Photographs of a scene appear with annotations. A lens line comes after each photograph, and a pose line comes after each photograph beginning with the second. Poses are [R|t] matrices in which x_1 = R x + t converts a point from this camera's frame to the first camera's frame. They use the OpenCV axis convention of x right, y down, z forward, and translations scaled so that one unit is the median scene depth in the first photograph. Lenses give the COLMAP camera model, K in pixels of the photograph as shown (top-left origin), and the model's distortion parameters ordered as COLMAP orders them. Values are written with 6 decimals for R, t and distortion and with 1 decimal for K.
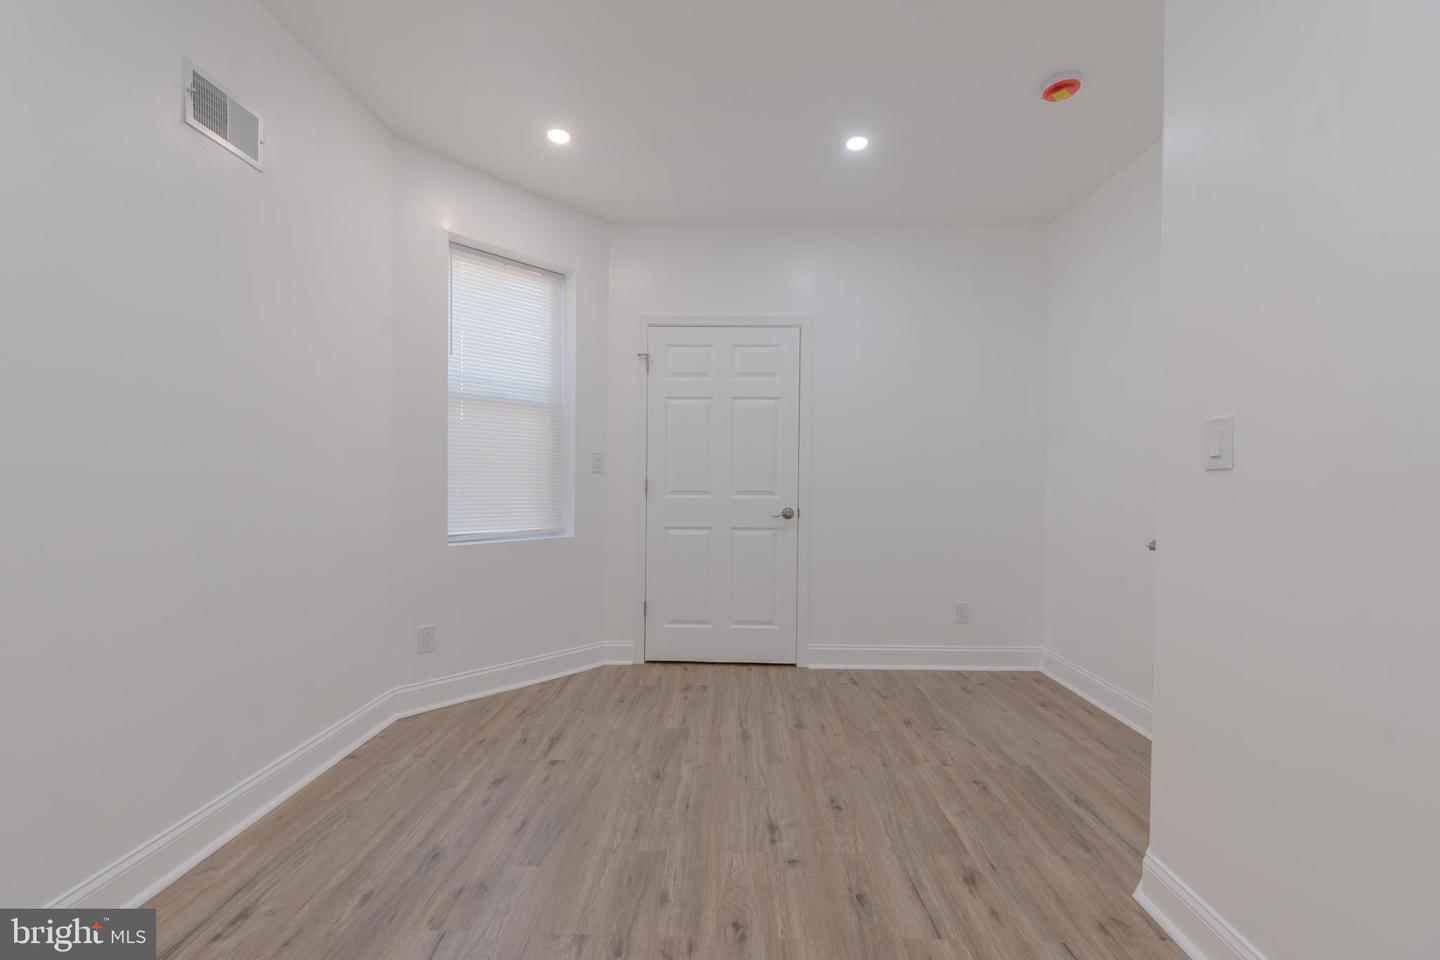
lens RADIAL K [[610.2, 0, 720.0], [0, 610.2, 480.0], [0, 0, 1]] dist [0.004501, -0.001180]
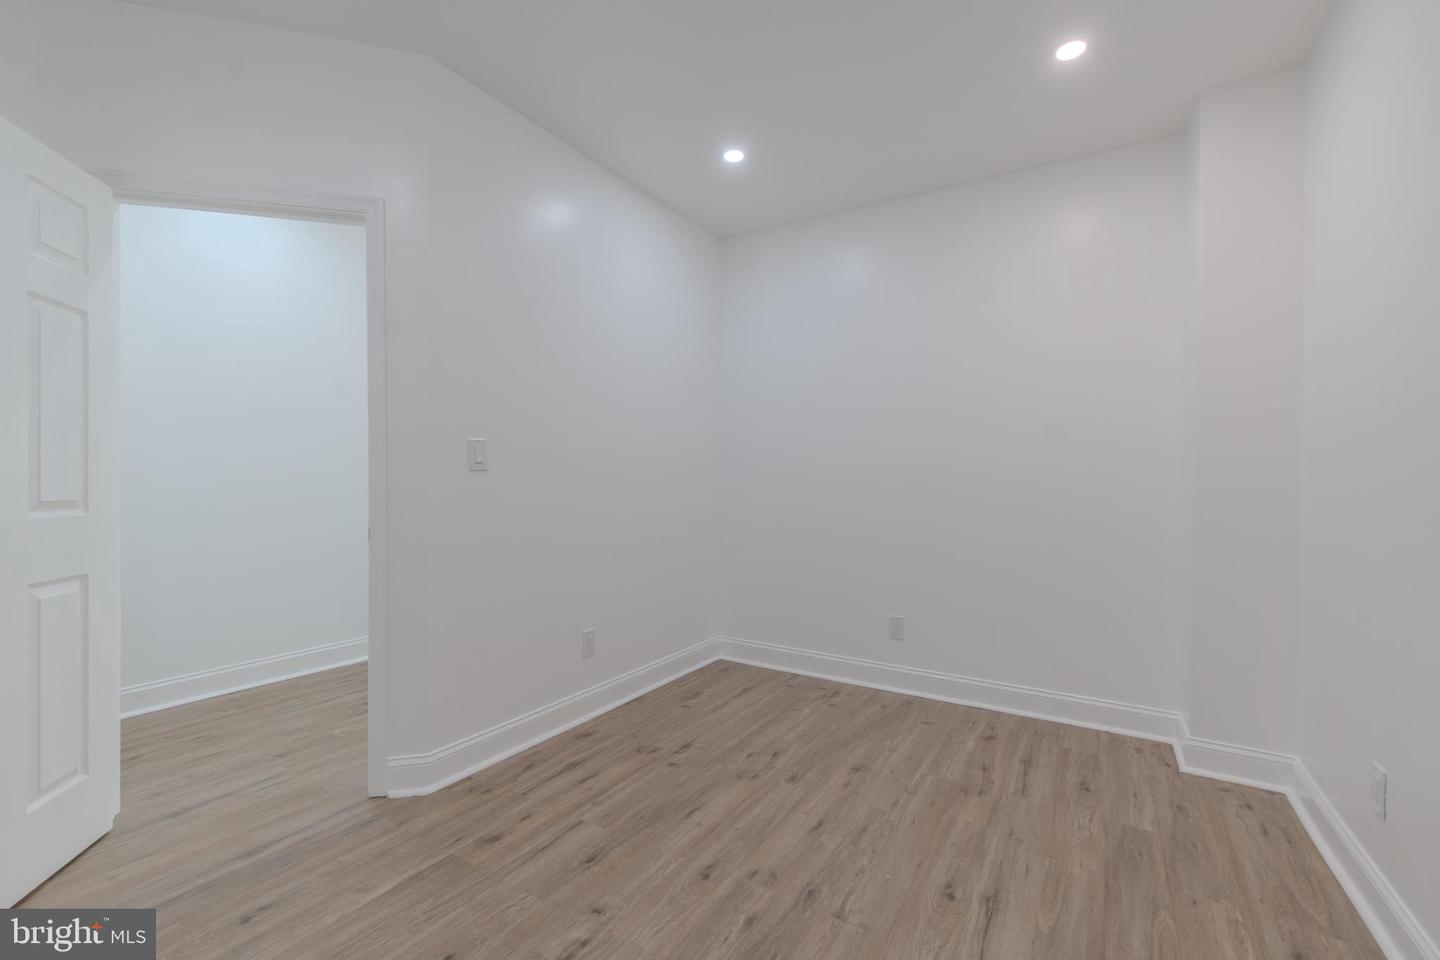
lens RADIAL K [[610.2, 0, 720.0], [0, 610.2, 480.0], [0, 0, 1]] dist [0.004501, -0.001180]
pose [[-0.859095, -0.021696, 0.511356, -0.358771], [-0.014967, 0.999739, 0.017271, -0.016870], [-0.511597, 0.007184, -0.859195, 1.254893]]
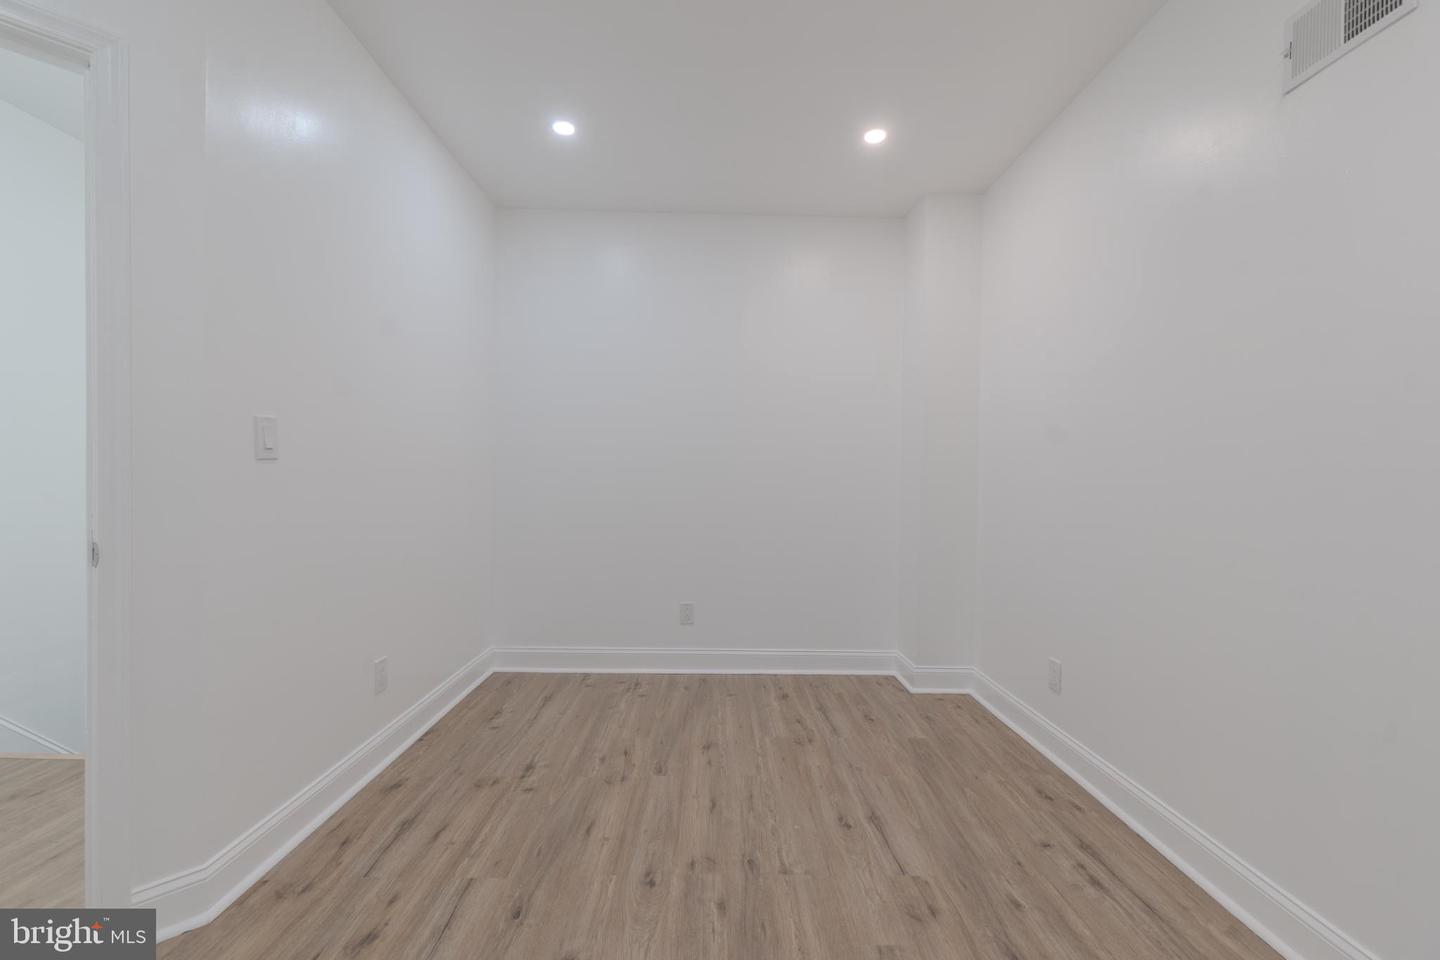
lens RADIAL K [[610.2, 0, 720.0], [0, 610.2, 480.0], [0, 0, 1]] dist [0.004501, -0.001180]
pose [[-0.999089, -0.029306, -0.031007, -0.026255], [-0.029717, 0.999475, 0.012887, -0.009628], [0.030613, 0.013797, -0.999436, 1.343289]]
